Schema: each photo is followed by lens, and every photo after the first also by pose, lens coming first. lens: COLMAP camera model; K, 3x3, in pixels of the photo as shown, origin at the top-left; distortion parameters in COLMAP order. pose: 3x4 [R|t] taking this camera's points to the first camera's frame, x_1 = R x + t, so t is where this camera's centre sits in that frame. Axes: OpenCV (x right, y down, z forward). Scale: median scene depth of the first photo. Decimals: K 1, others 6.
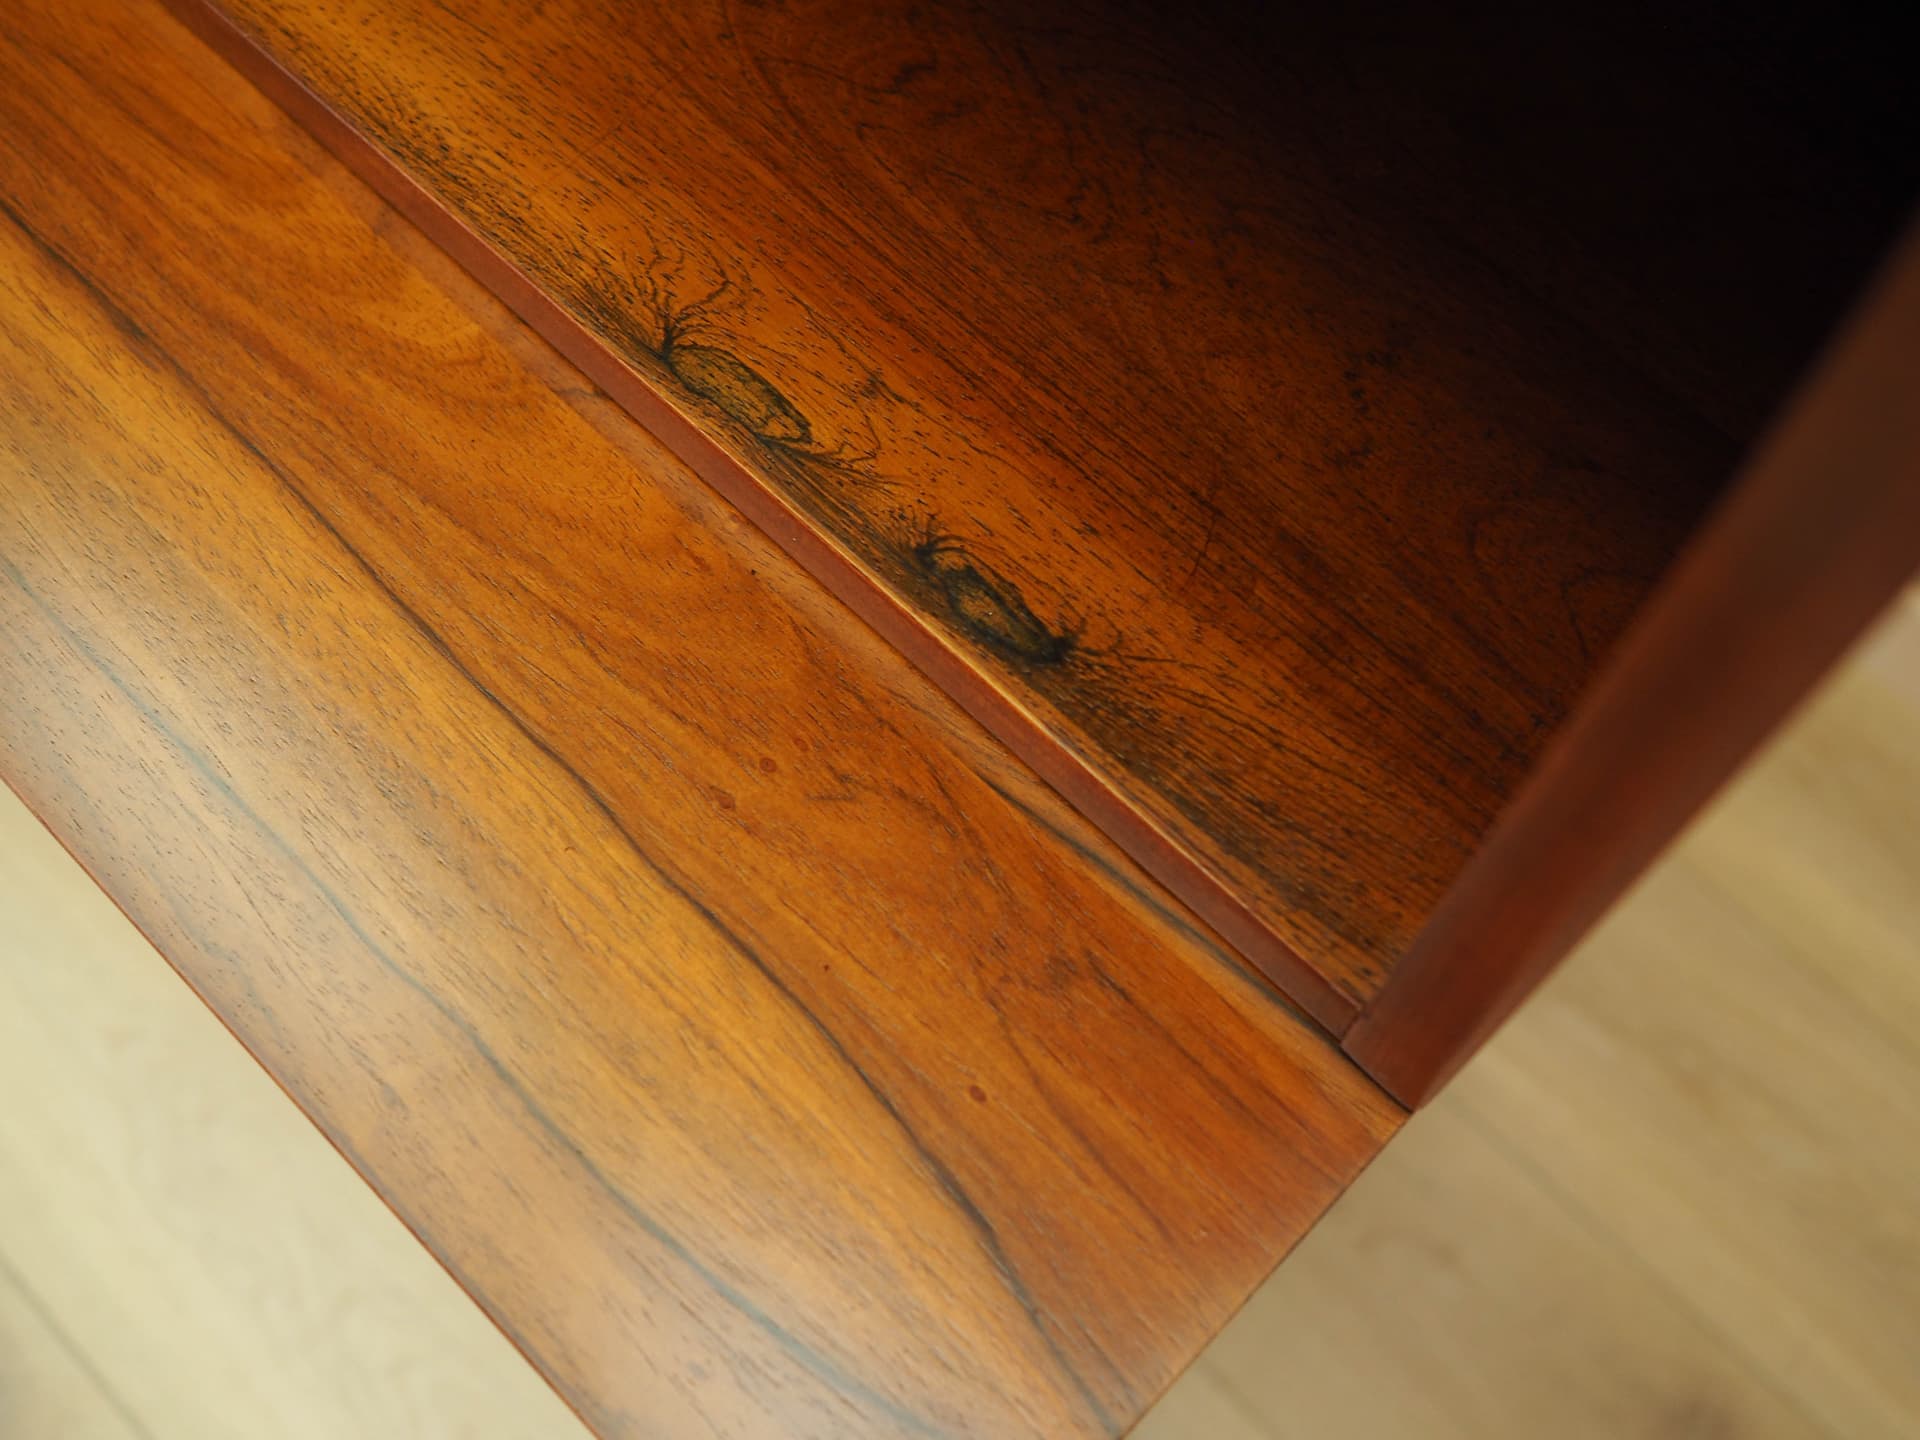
lens RADIAL K [[2188.1, 0, 953.3], [0, 2188.1, 720.1], [0, 0, 1]] dist [-0.036656, 0.000000]
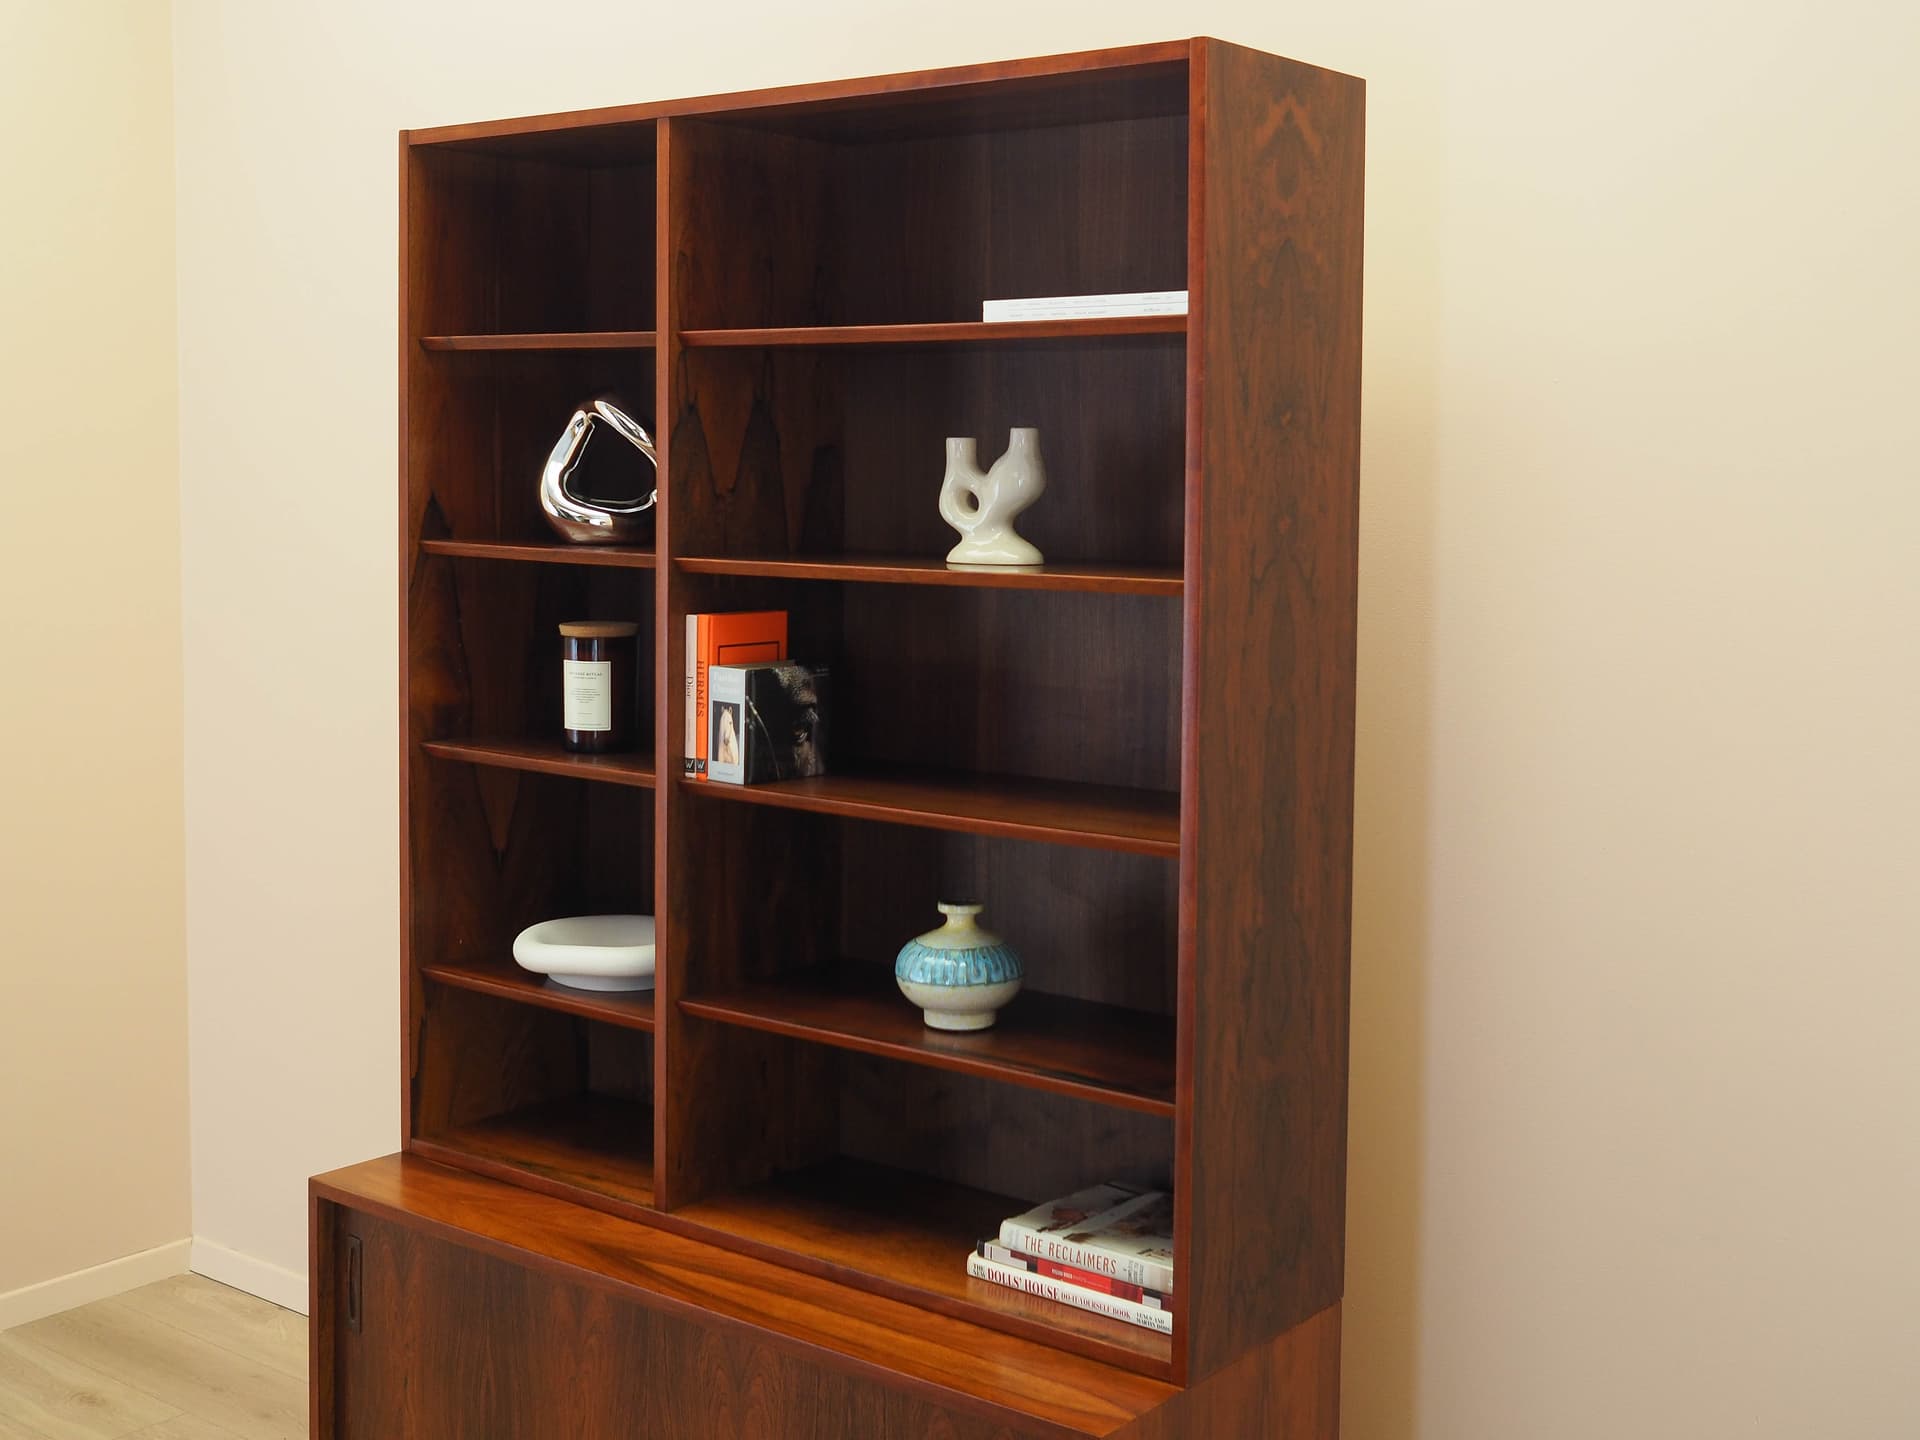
lens RADIAL K [[2337.4, 0, 1018.7], [0, 2337.4, 594.0], [0, 0, 1]] dist [0.007571, 0.000000]
pose [[0.992489, -0.009057, 0.122001, -0.792733], [0.110755, 0.490059, -0.864625, 3.751307], [-0.051957, 0.871642, 0.487381, -3.131127]]
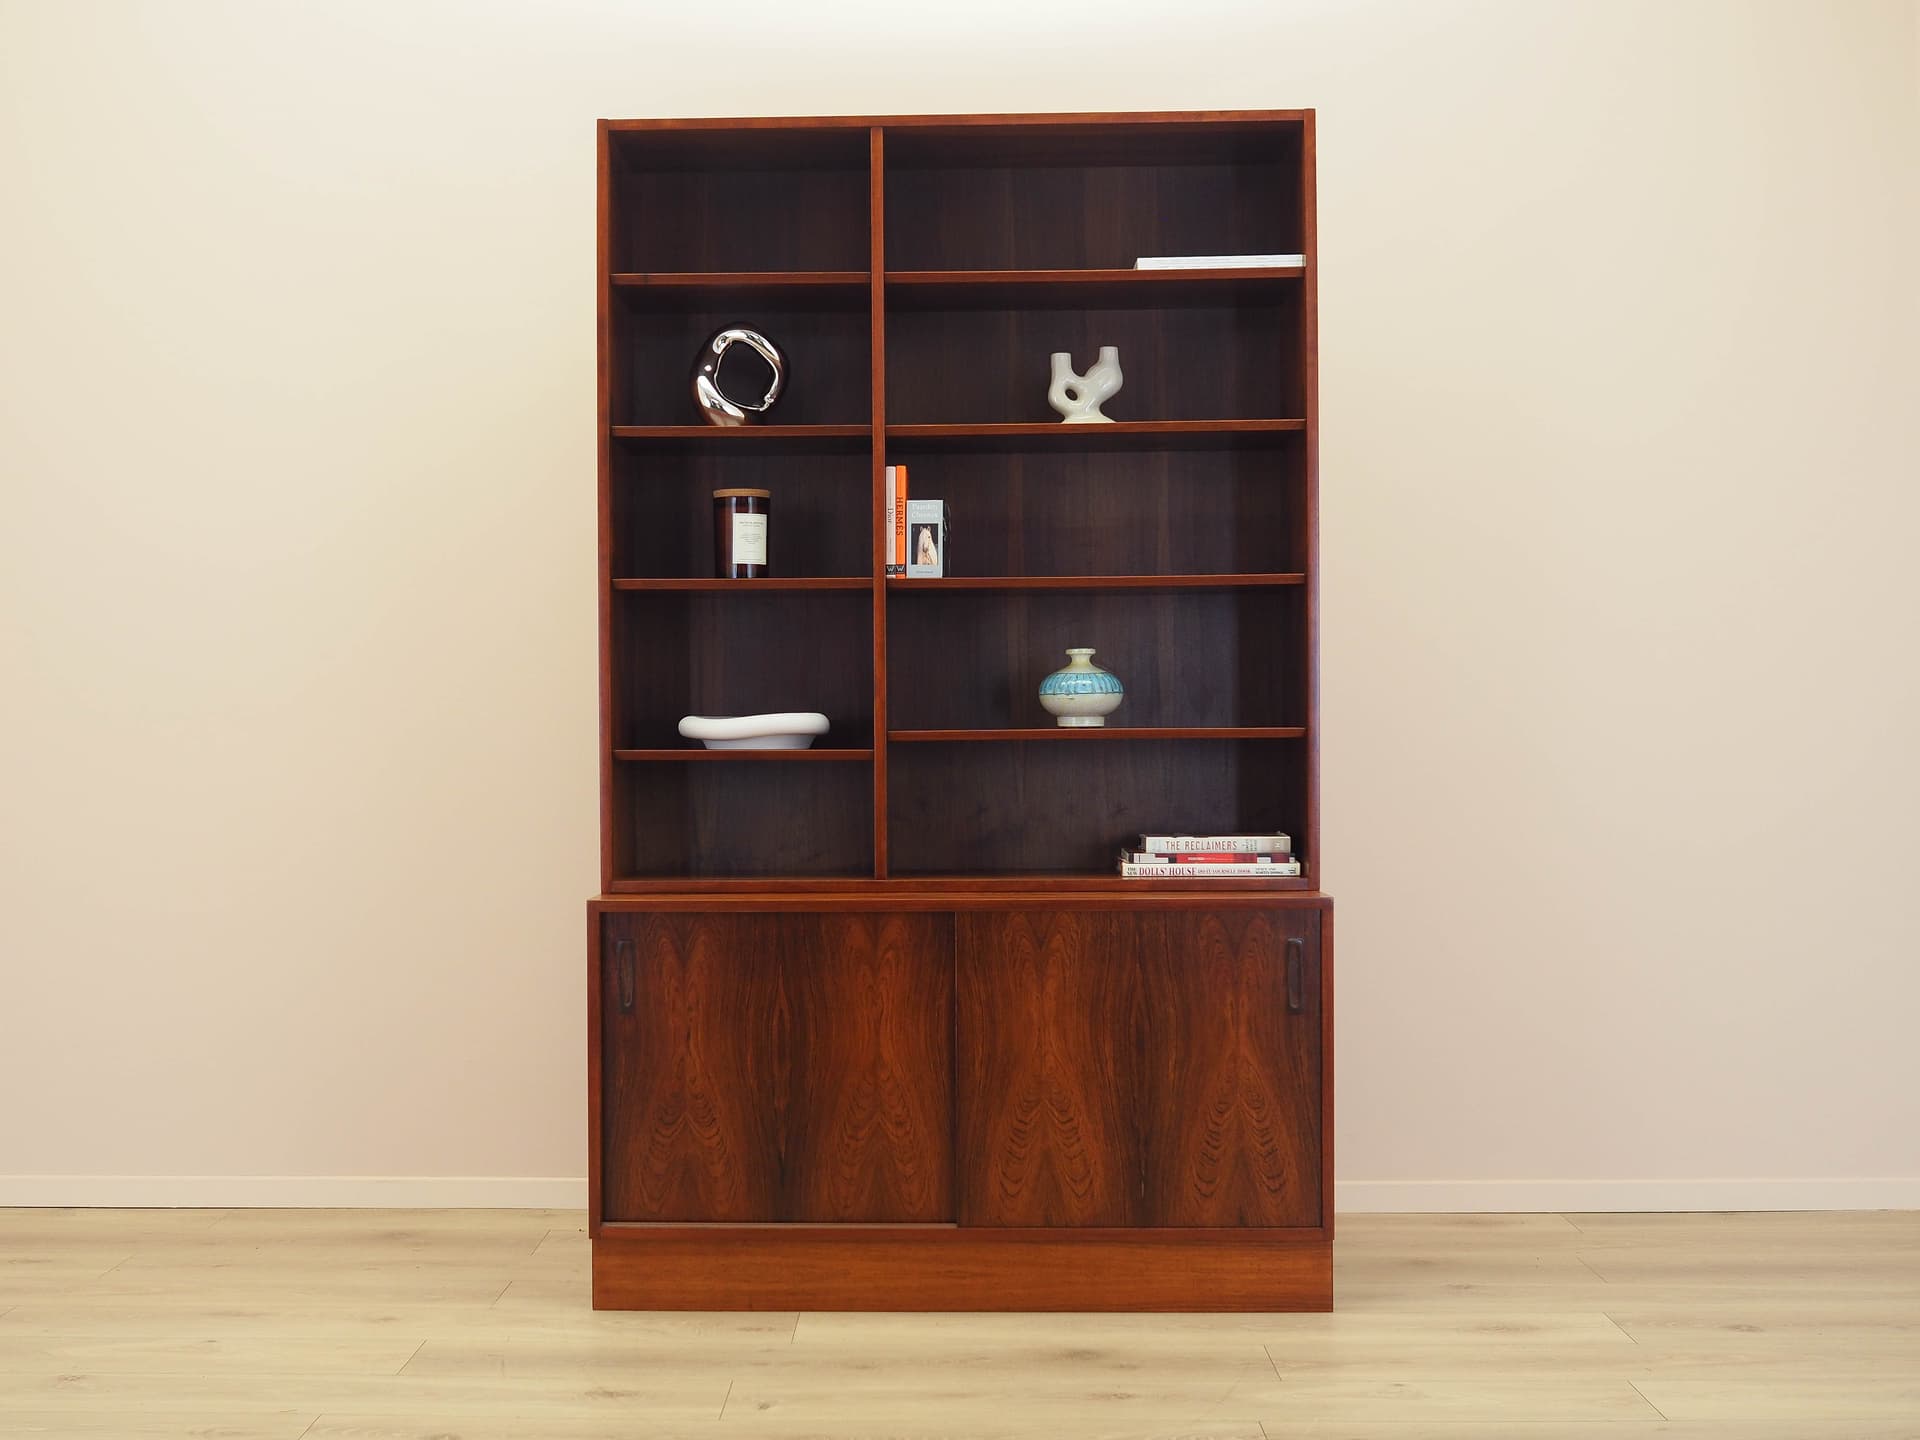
lens RADIAL K [[2218.4, 0, 933.7], [0, 2218.4, 731.0], [0, 0, 1]] dist [0.004818, 0.000000]
pose [[0.733472, -0.022175, 0.679358, -6.591286], [0.618435, 0.436513, -0.653448, 4.497677], [-0.282059, 0.899425, 0.333884, -2.028176]]
